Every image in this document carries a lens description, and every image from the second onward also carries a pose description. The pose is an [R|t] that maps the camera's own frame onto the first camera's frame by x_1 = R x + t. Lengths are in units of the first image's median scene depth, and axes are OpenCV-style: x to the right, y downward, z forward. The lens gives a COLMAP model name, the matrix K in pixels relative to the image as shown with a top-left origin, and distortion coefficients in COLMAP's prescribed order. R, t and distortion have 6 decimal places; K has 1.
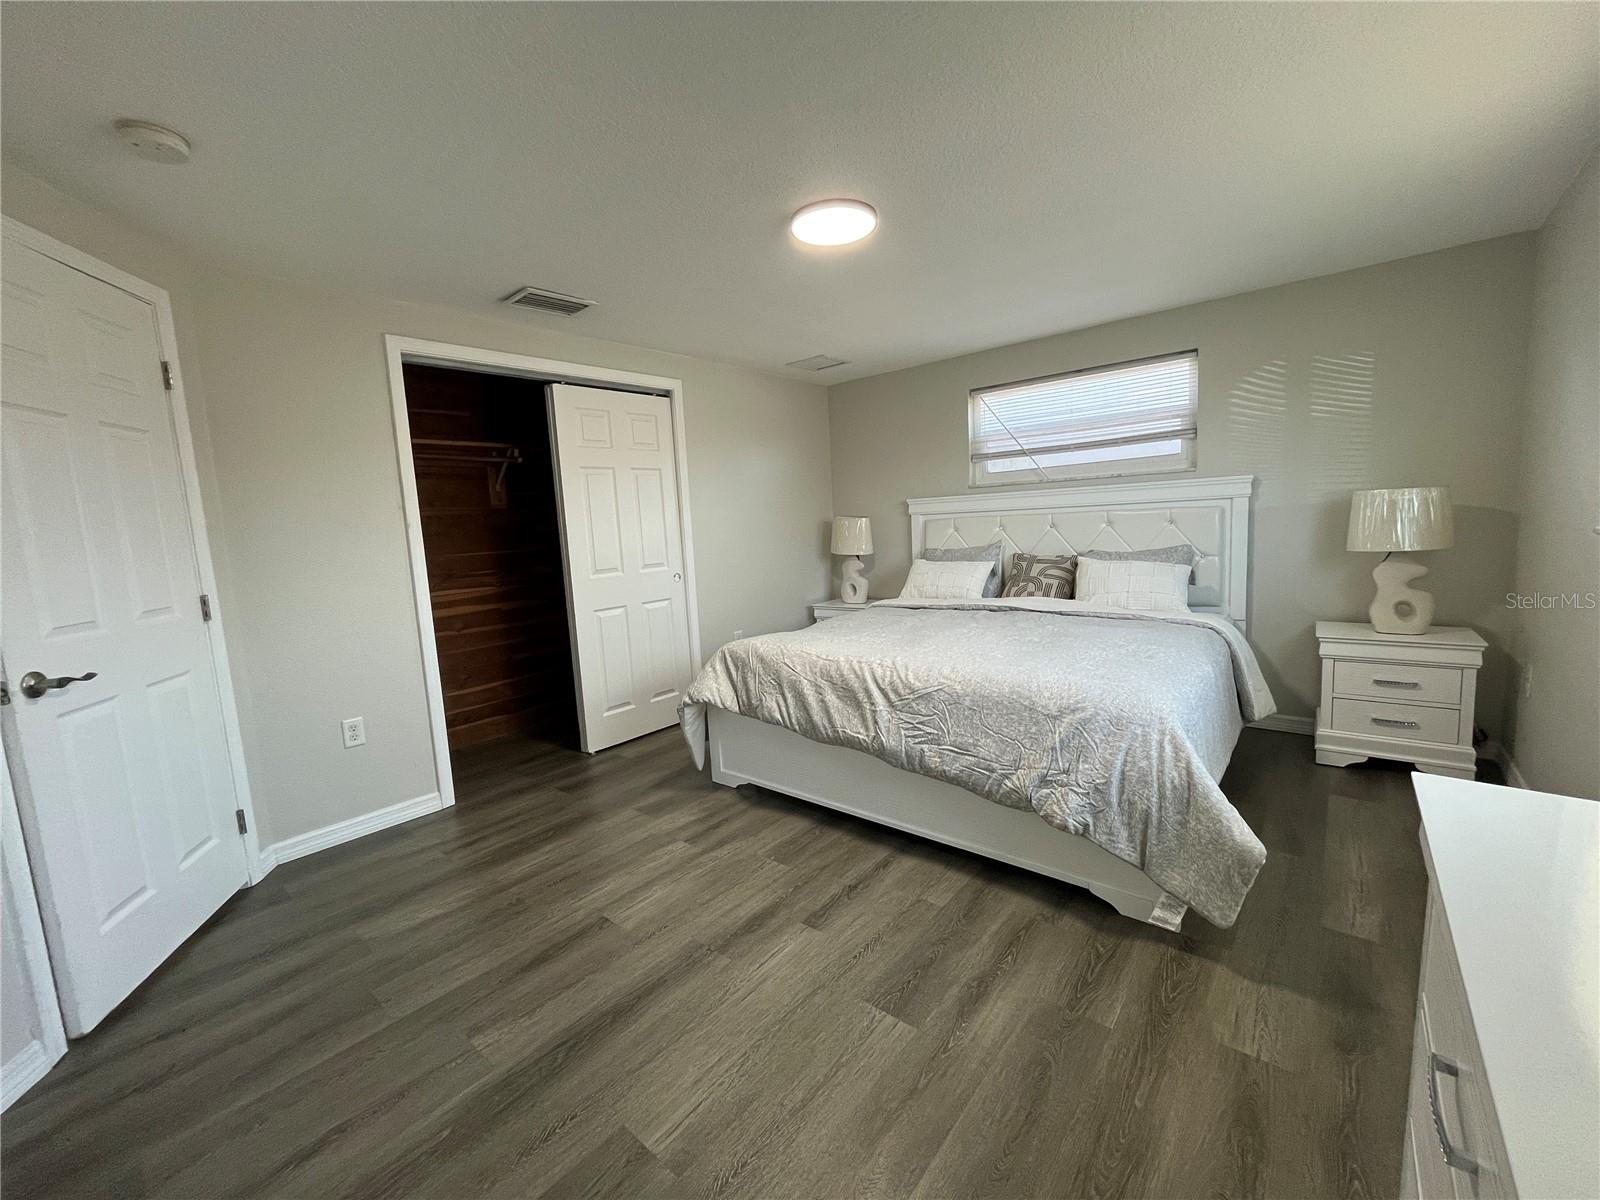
lens RADIAL K [[650.5, 0, 811.1], [0, 650.5, 599.6], [0, 0, 1]] dist [-0.001316, -0.000298]
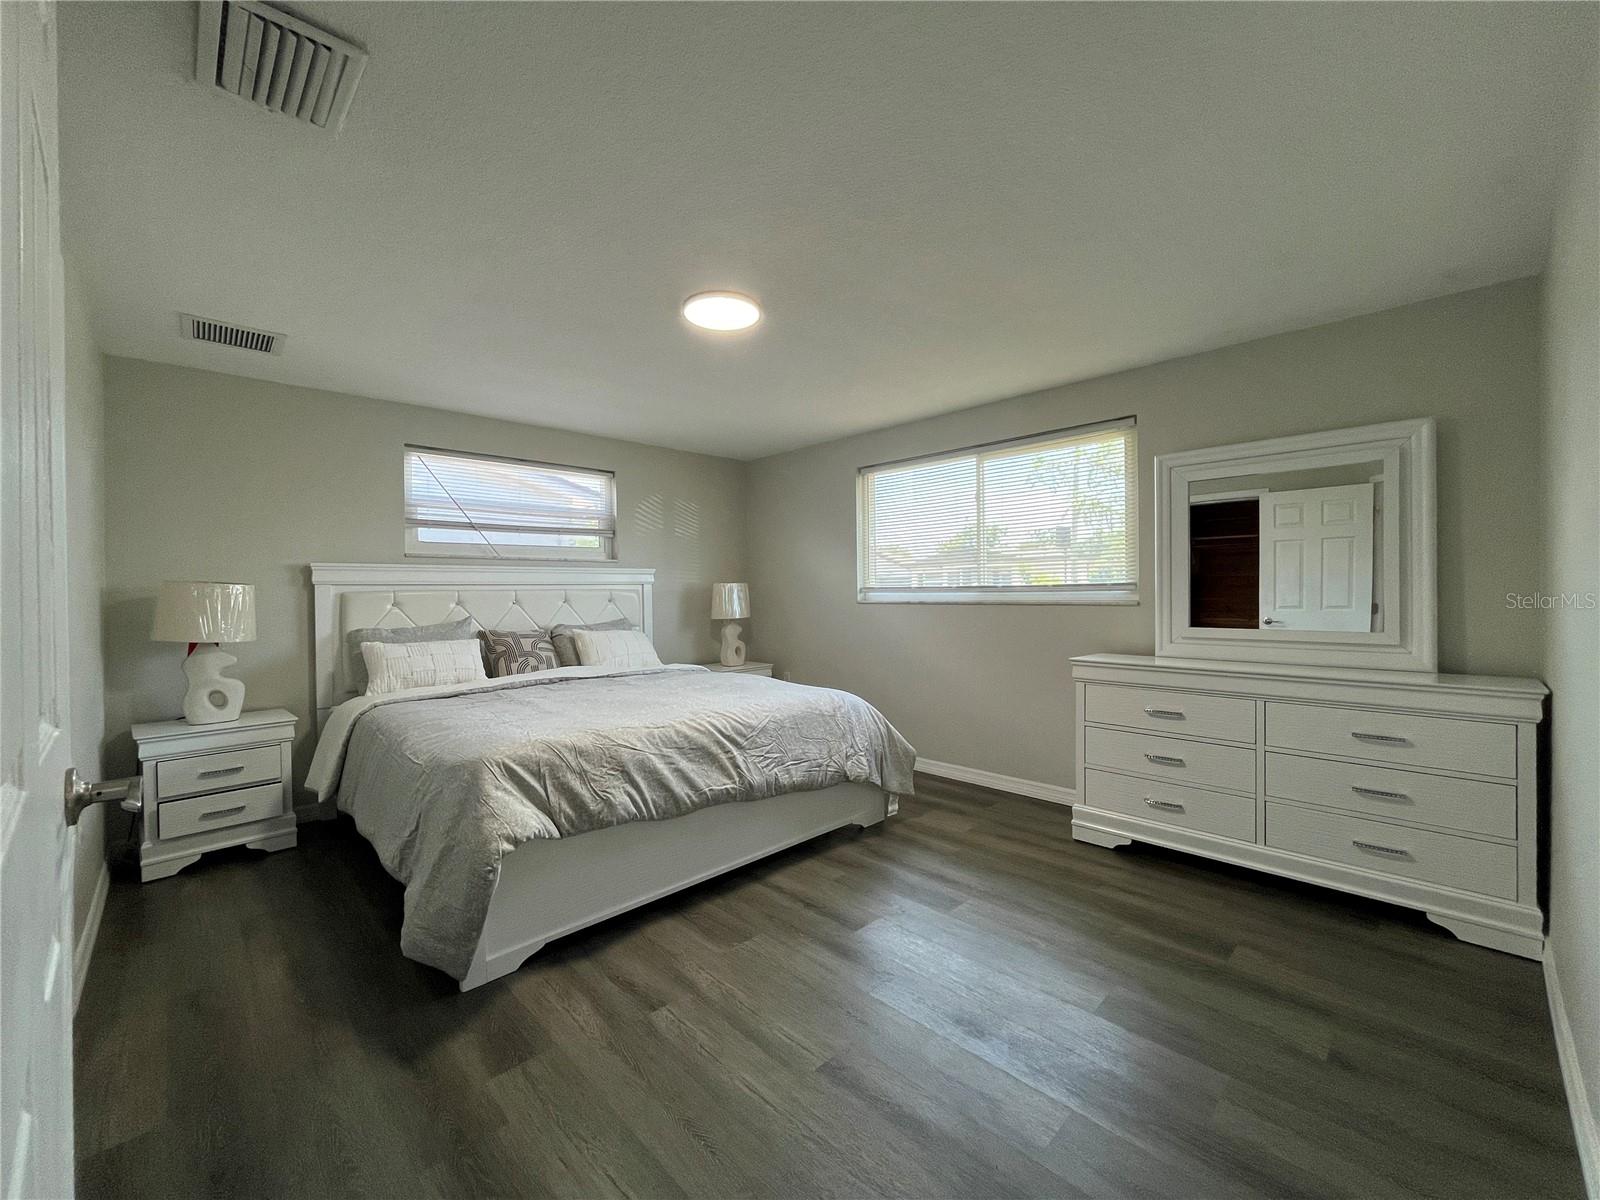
lens RADIAL K [[649.0, 0, 793.3], [0, 649.0, 597.8], [0, 0, 1]] dist [-0.001208, -0.000006]
pose [[0.097645, 0.042476, 0.994314, -0.837204], [0.127491, 0.990323, -0.054826, -0.013577], [-0.987022, 0.132120, 0.091285, 0.677657]]
